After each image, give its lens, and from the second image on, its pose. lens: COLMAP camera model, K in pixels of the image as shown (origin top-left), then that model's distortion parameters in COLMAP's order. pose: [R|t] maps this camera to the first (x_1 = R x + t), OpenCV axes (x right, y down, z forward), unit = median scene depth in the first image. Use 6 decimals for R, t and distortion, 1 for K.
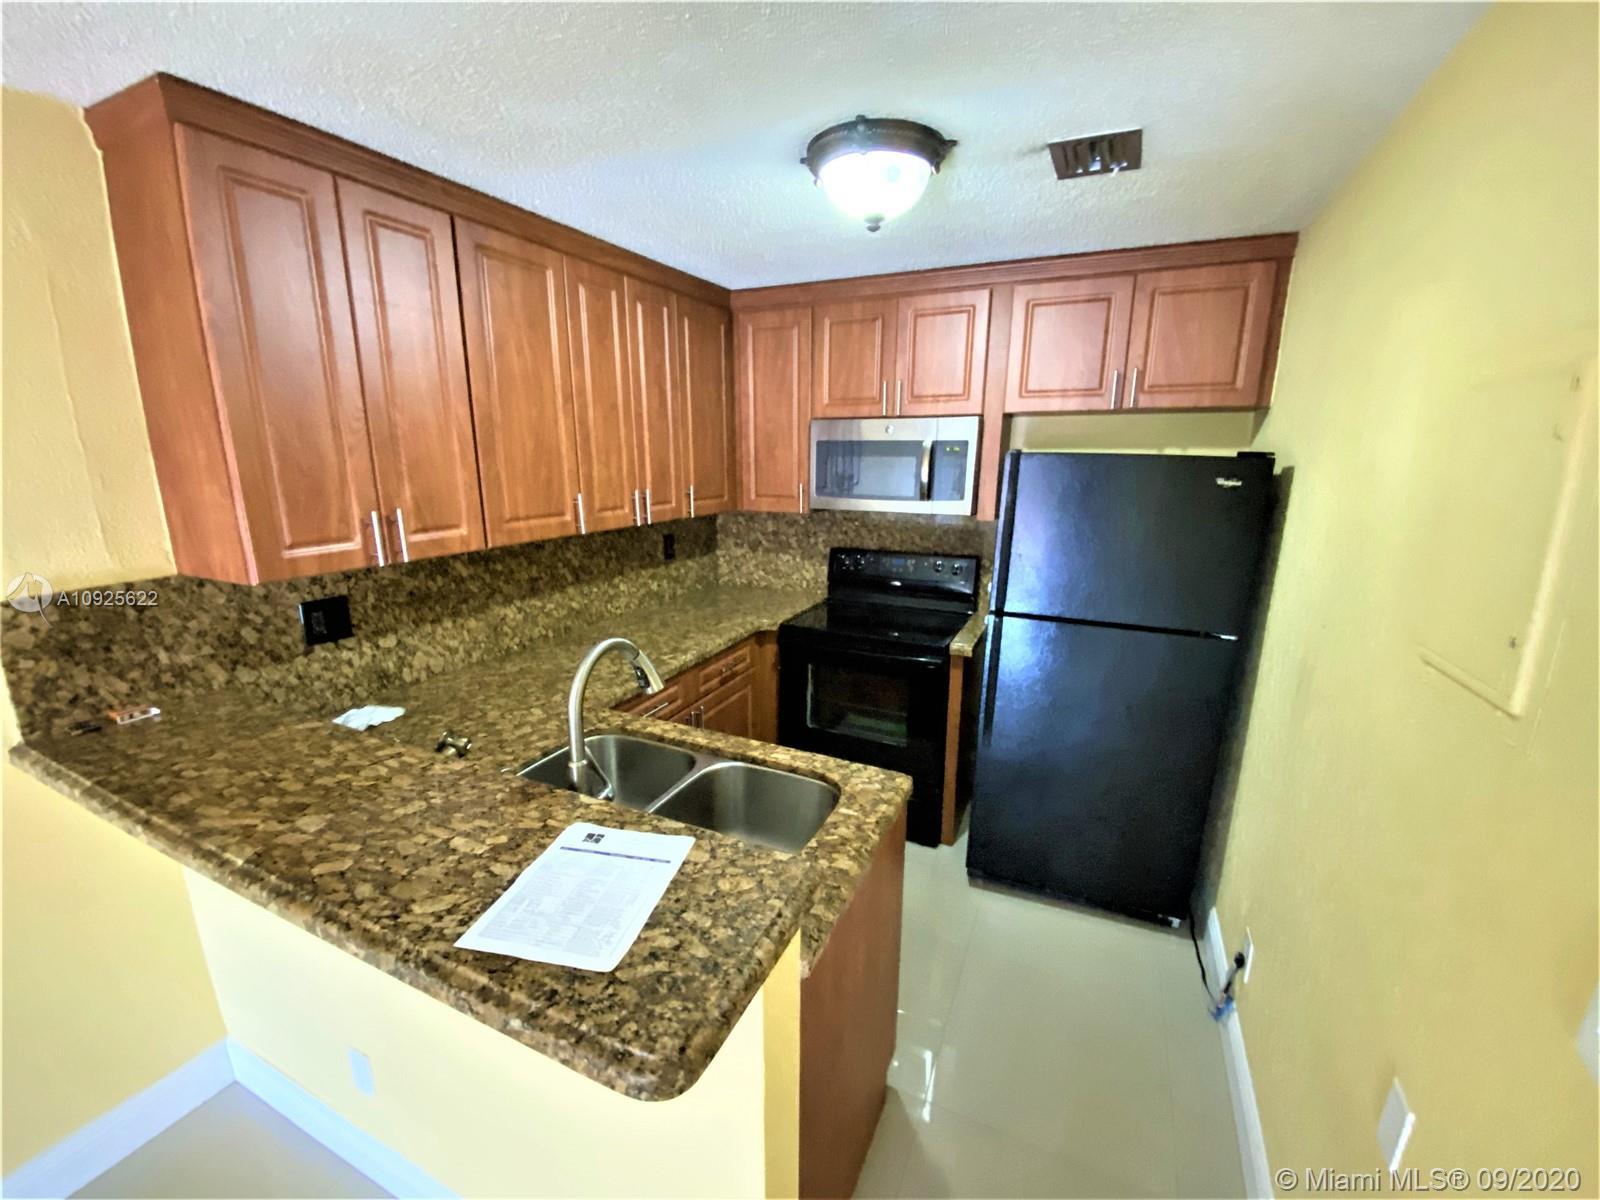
lens RADIAL K [[645.1, 0, 798.0], [0, 645.1, 601.7], [0, 0, 1]] dist [0.000686, 0.000014]
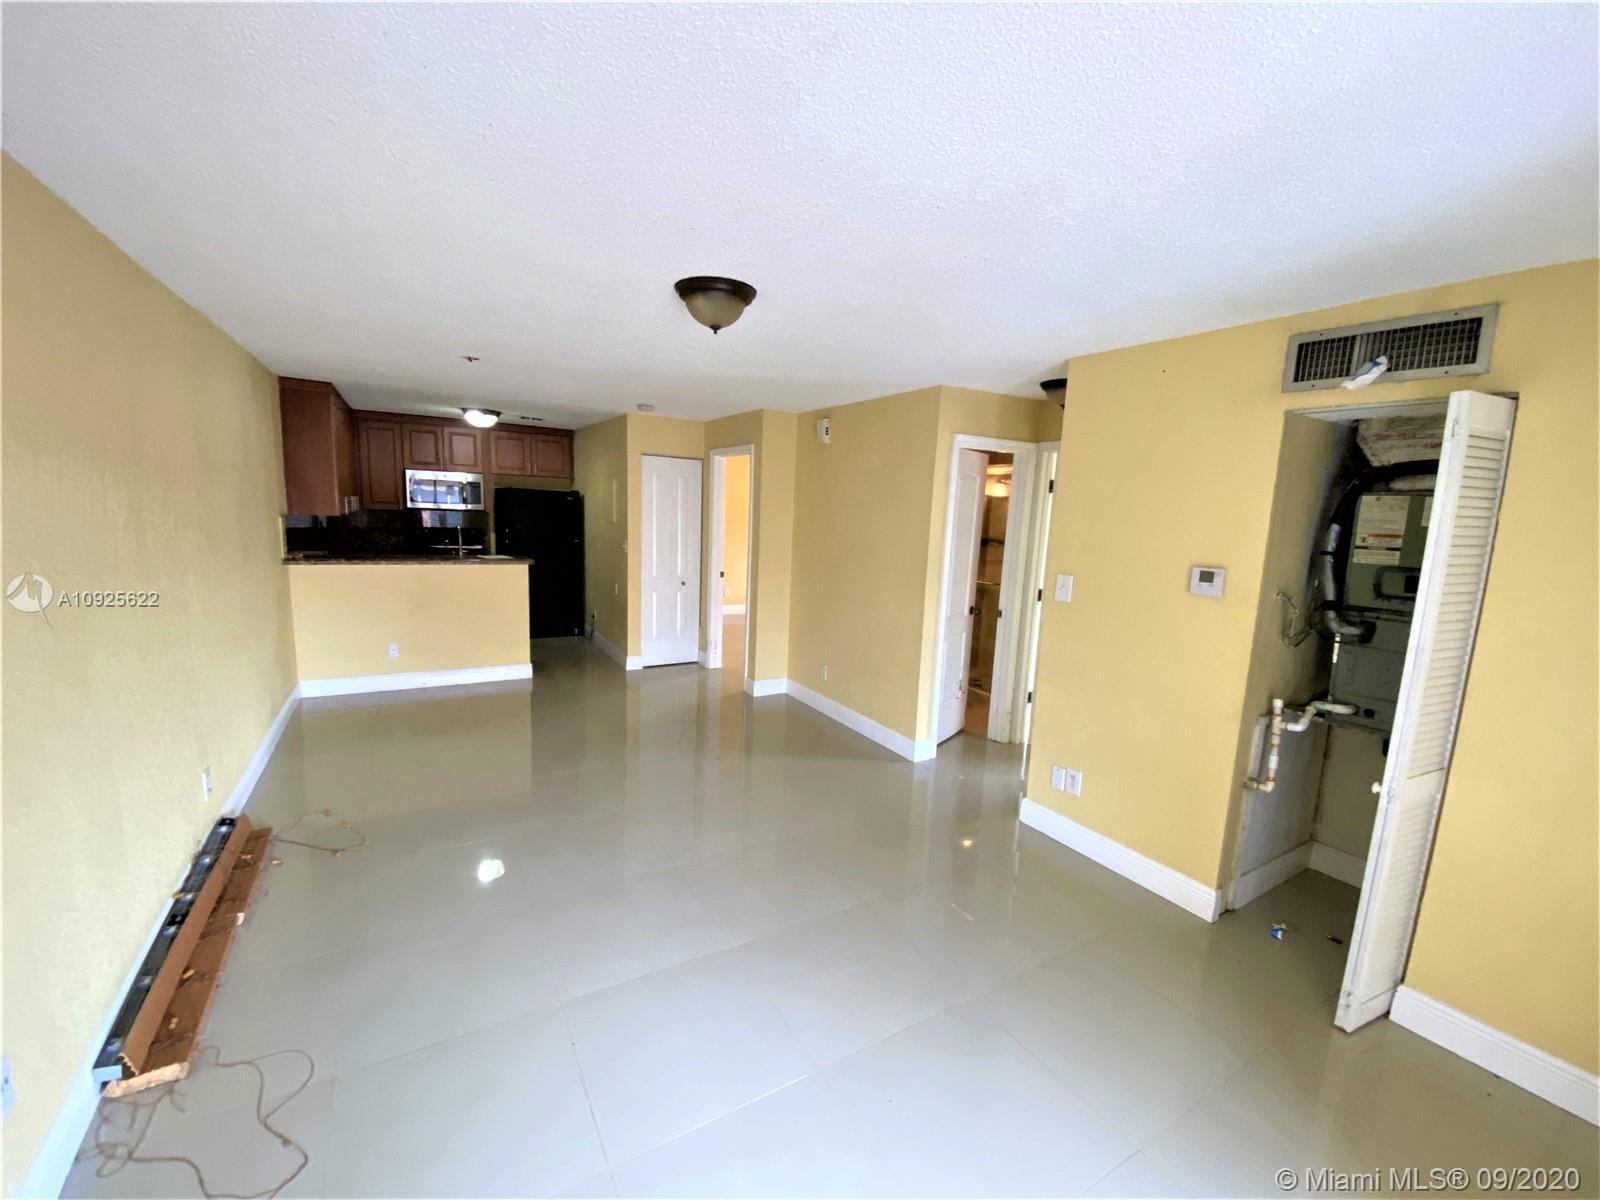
lens RADIAL K [[645.1, 0, 806.3], [0, 645.1, 600.4], [0, 0, 1]] dist [0.000686, 0.000014]
pose [[0.568009, -0.097773, 0.817194, -1.335887], [0.139581, 0.989979, 0.021427, 0.409381], [-0.811100, 0.101894, 0.575965, -1.778985]]
